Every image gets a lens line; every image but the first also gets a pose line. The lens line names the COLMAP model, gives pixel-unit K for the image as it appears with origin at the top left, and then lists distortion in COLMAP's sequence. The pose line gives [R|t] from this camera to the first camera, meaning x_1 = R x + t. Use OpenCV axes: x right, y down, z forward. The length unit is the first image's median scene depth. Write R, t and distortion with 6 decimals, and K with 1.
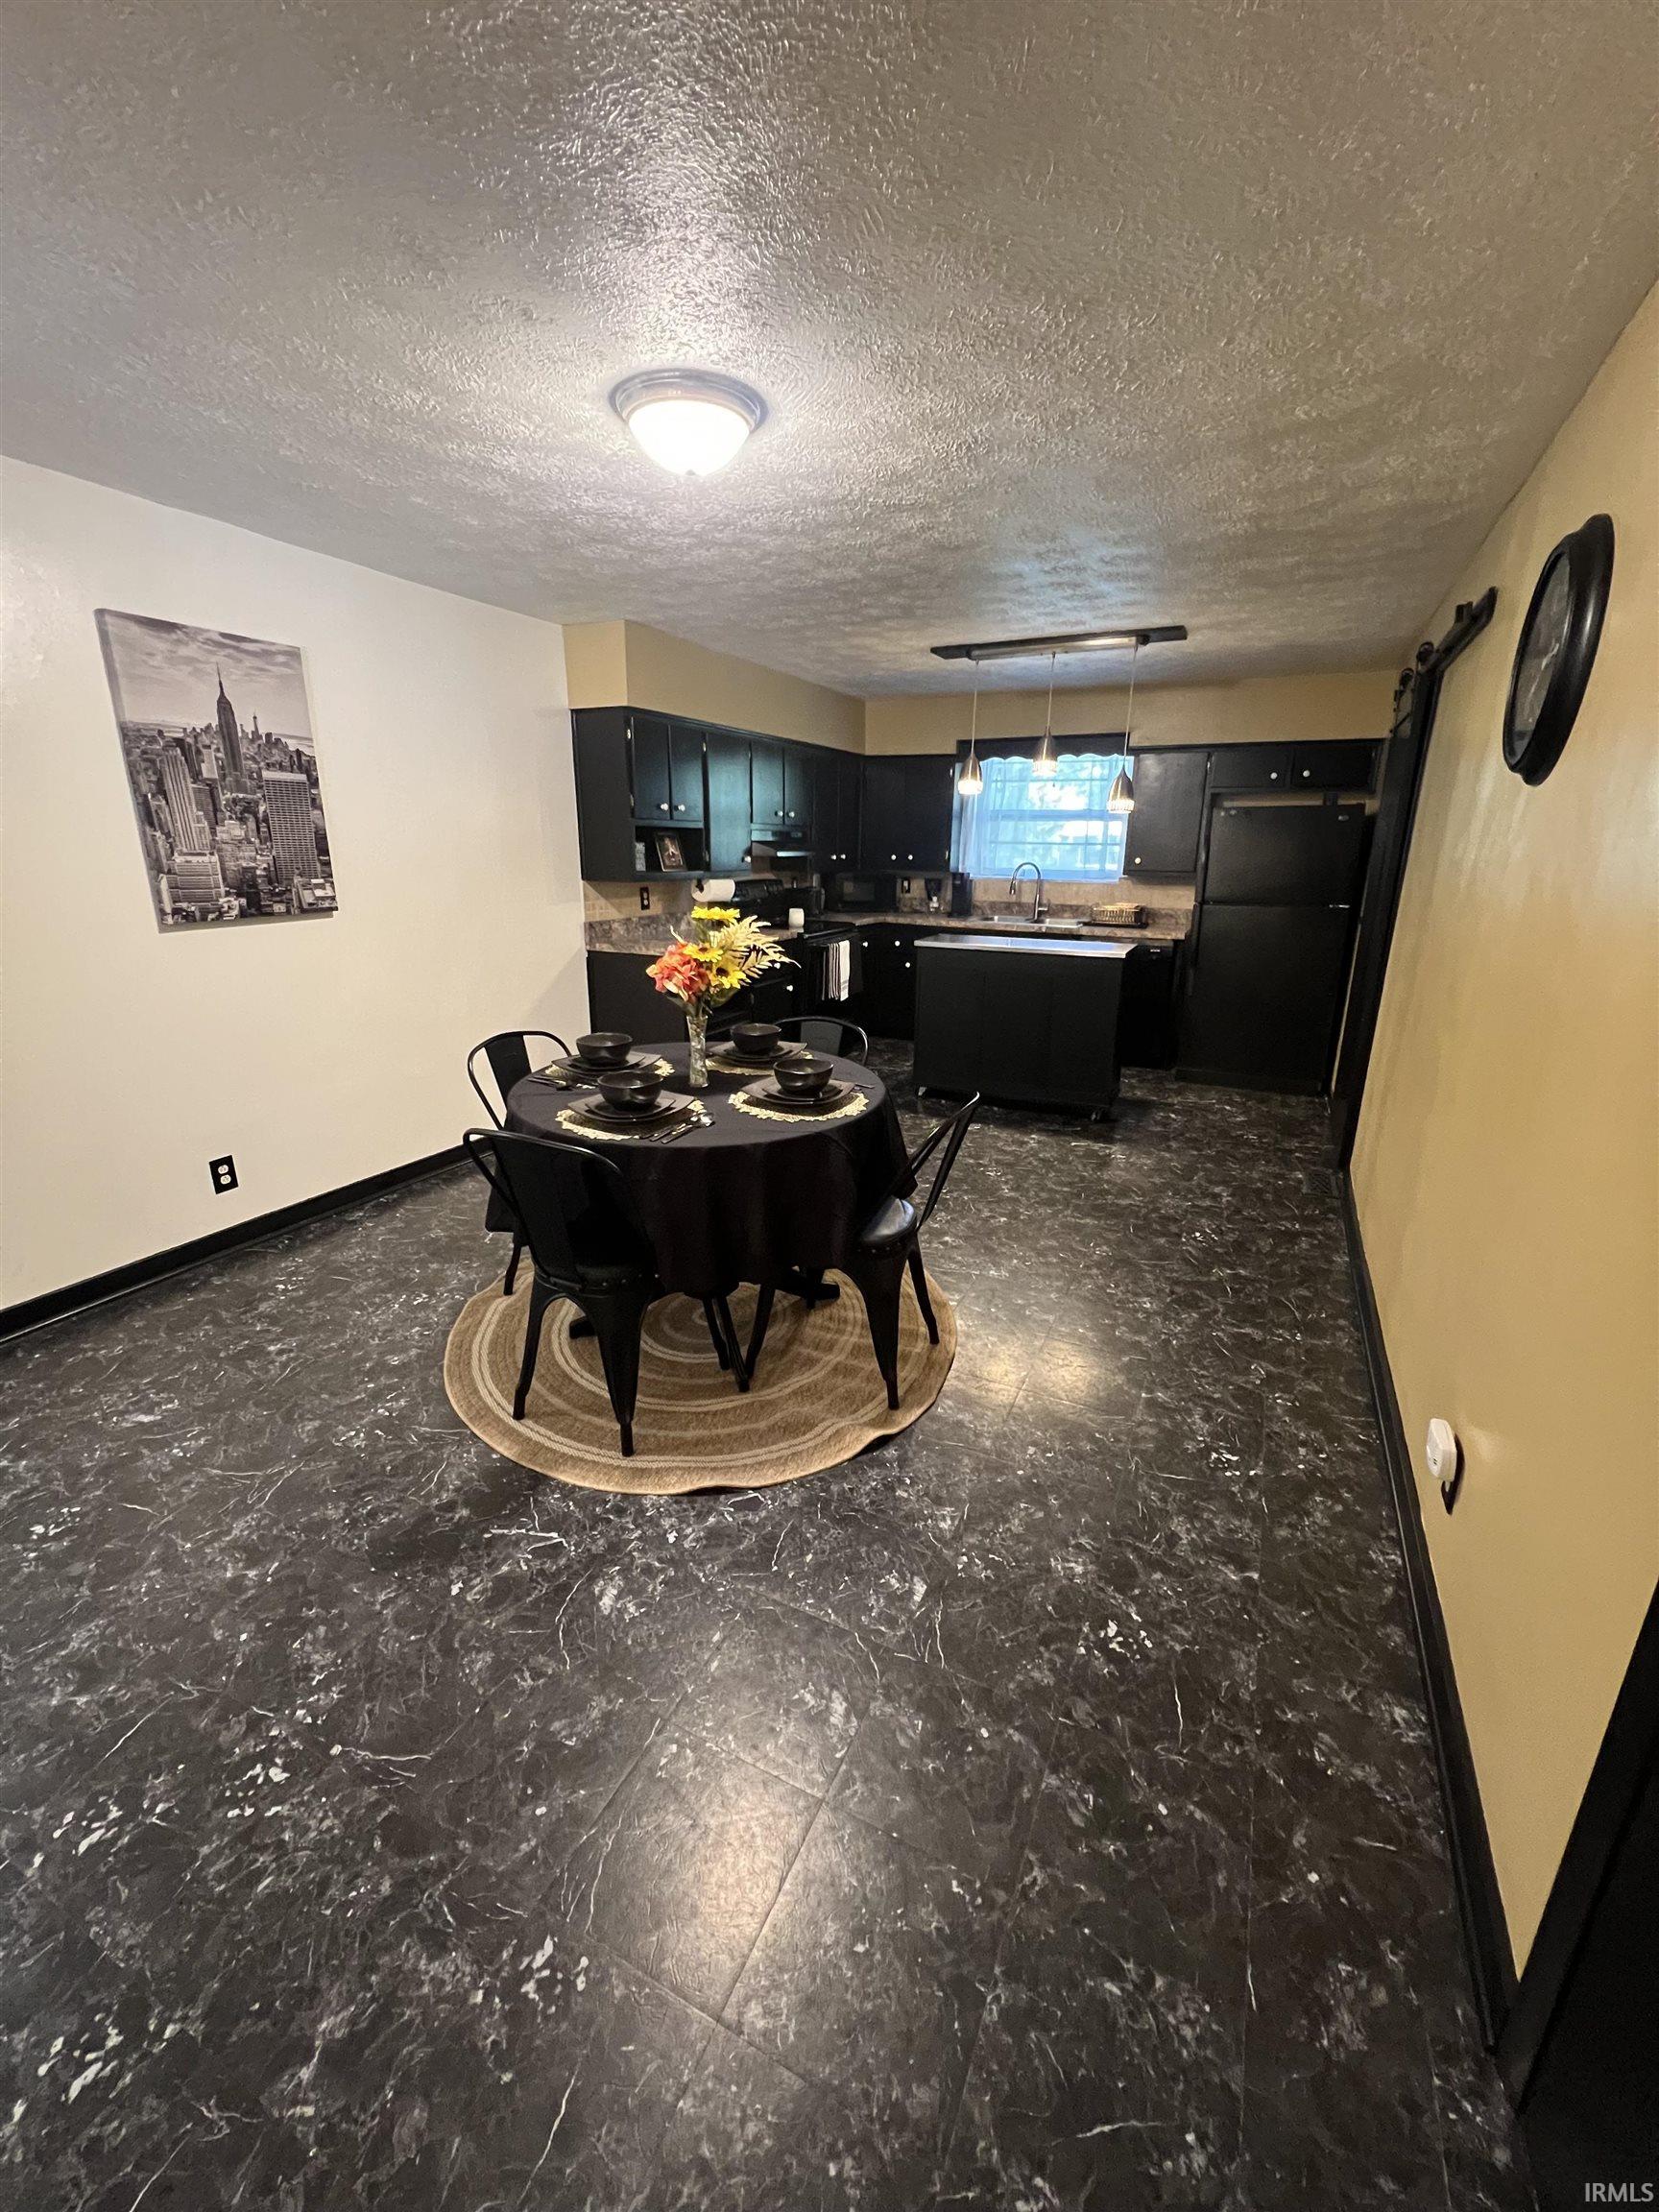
lens RADIAL K [[887.4, 0, 836.0], [0, 887.4, 1102.5], [0, 0, 1]] dist [-0.005472, -0.000087]
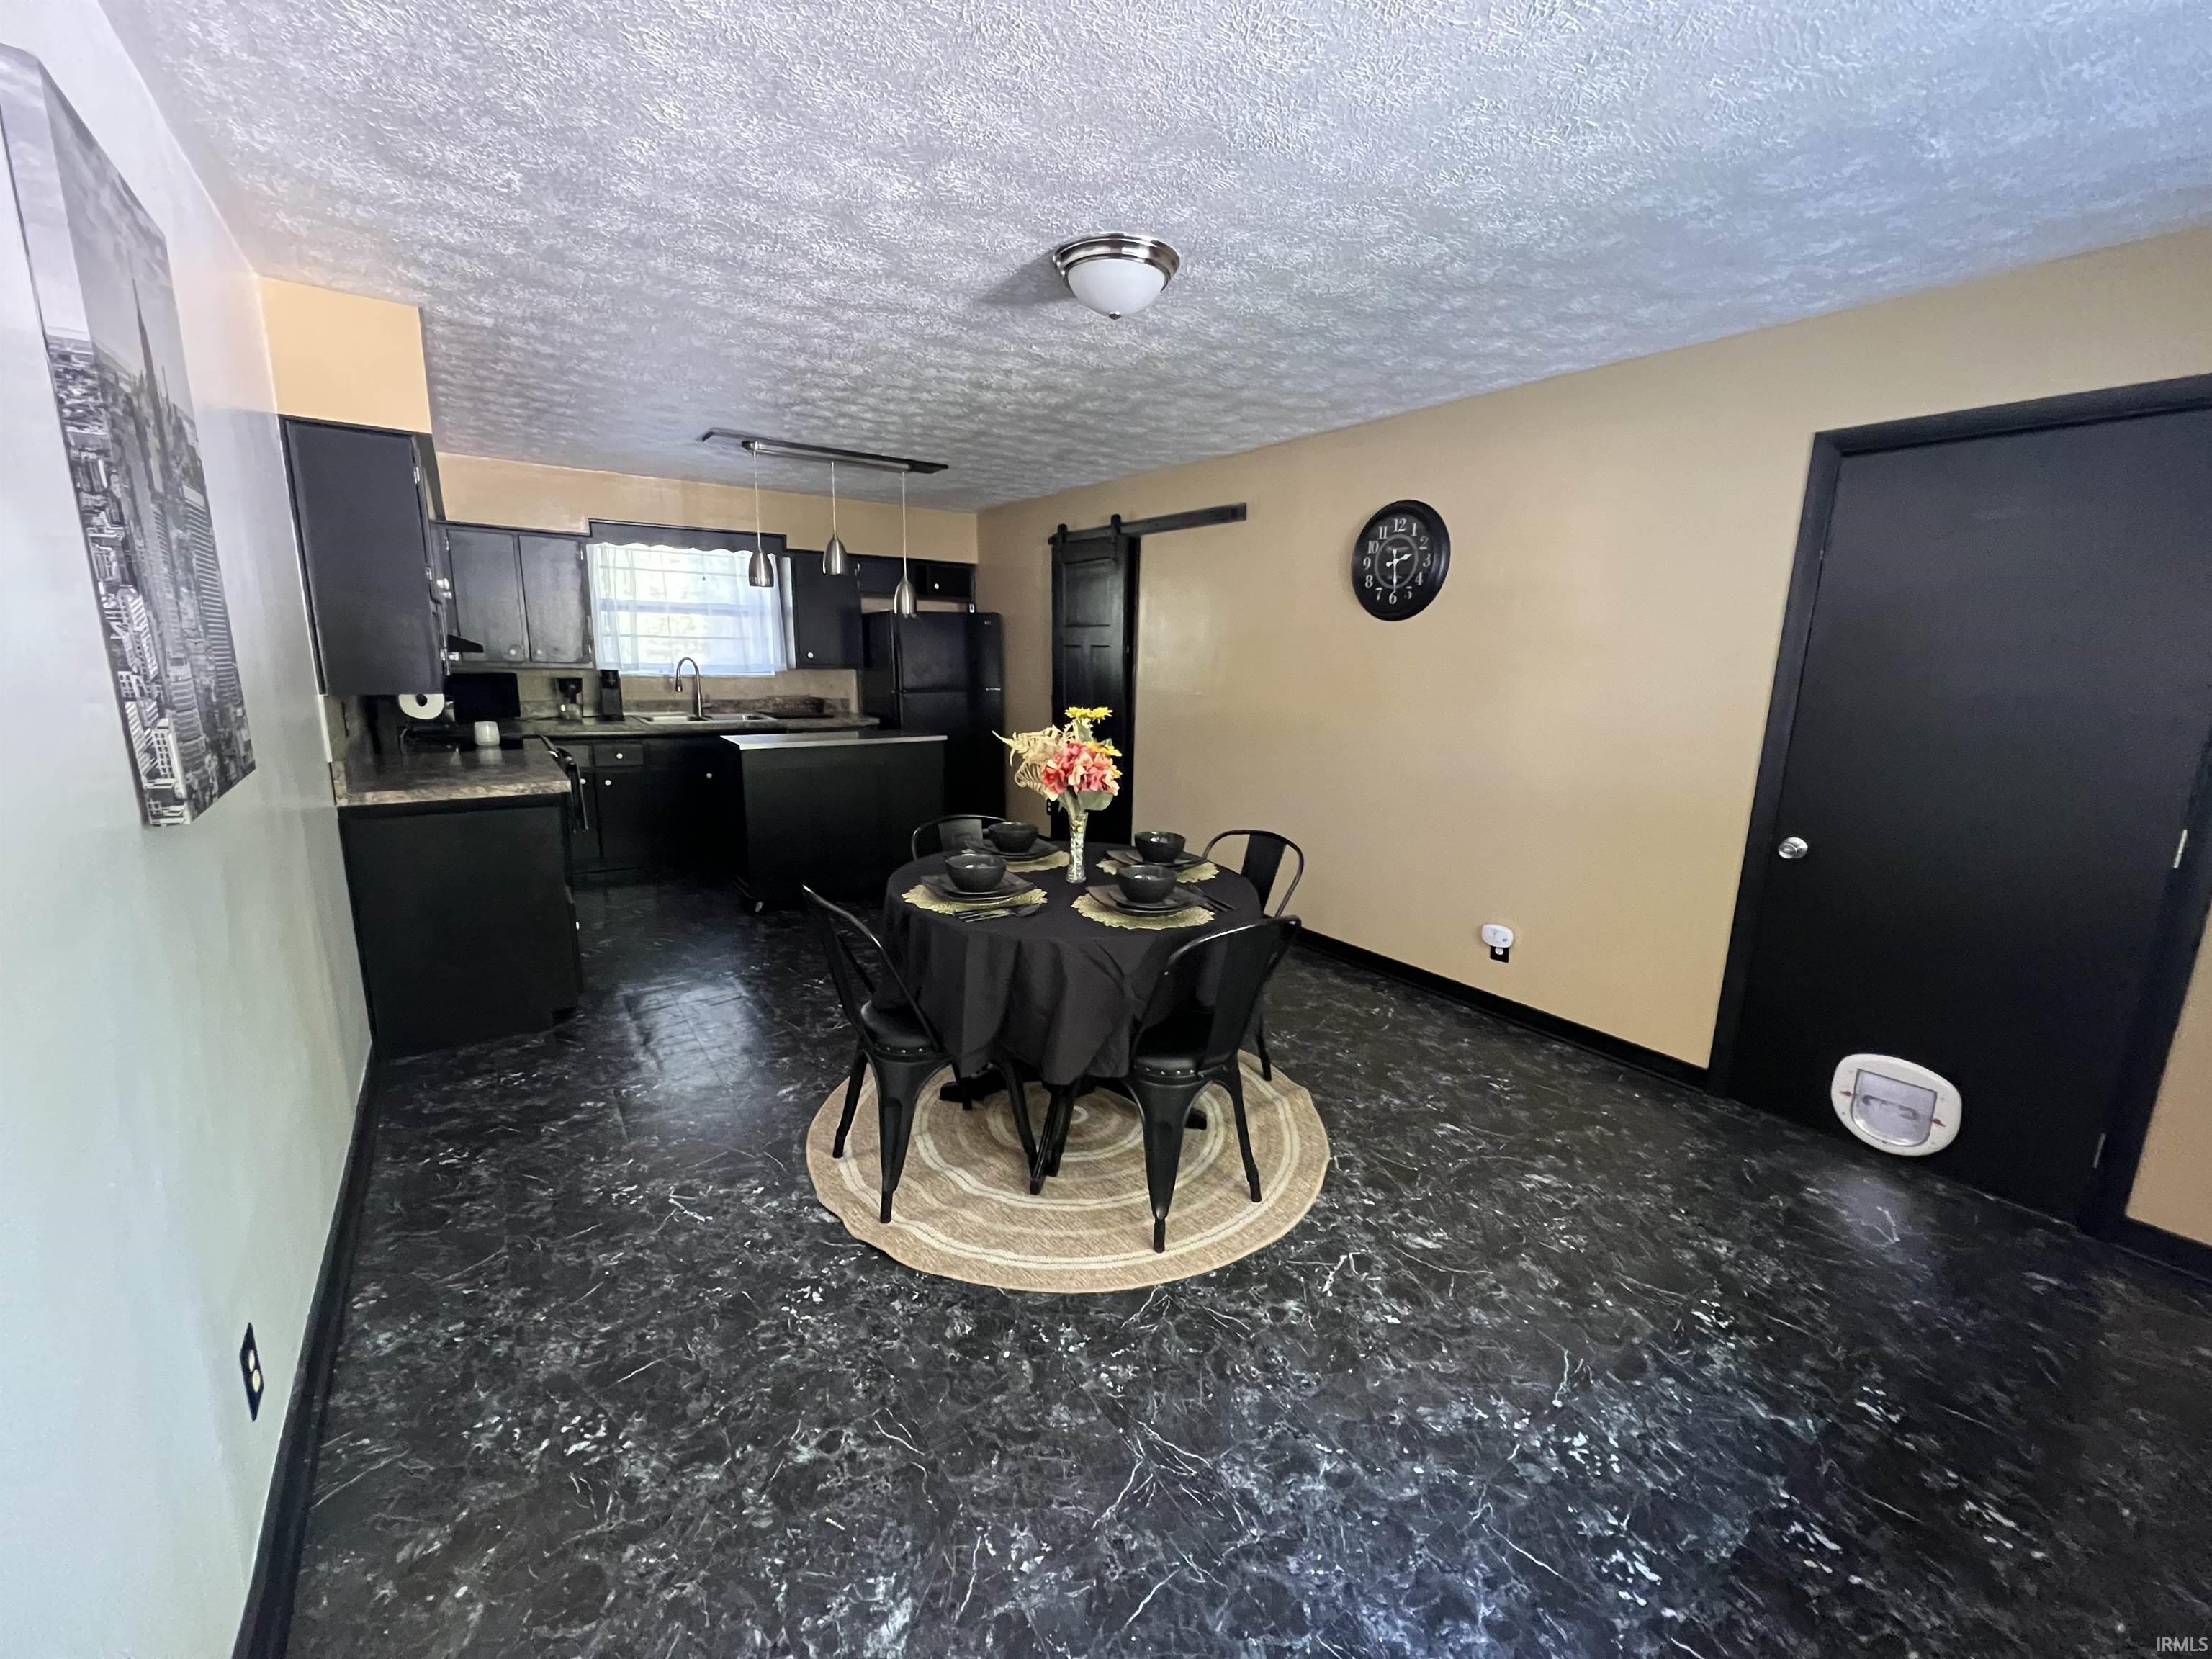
lens RADIAL K [[887.4, 0, 1114.0], [0, 887.4, 830.5], [0, 0, 1]] dist [-0.005472, -0.000087]
pose [[0.476989, -0.177041, 0.860894, -1.596955], [0.233060, 0.969916, 0.070331, -0.217741], [-0.847446, 0.167093, 0.503901, 0.713859]]
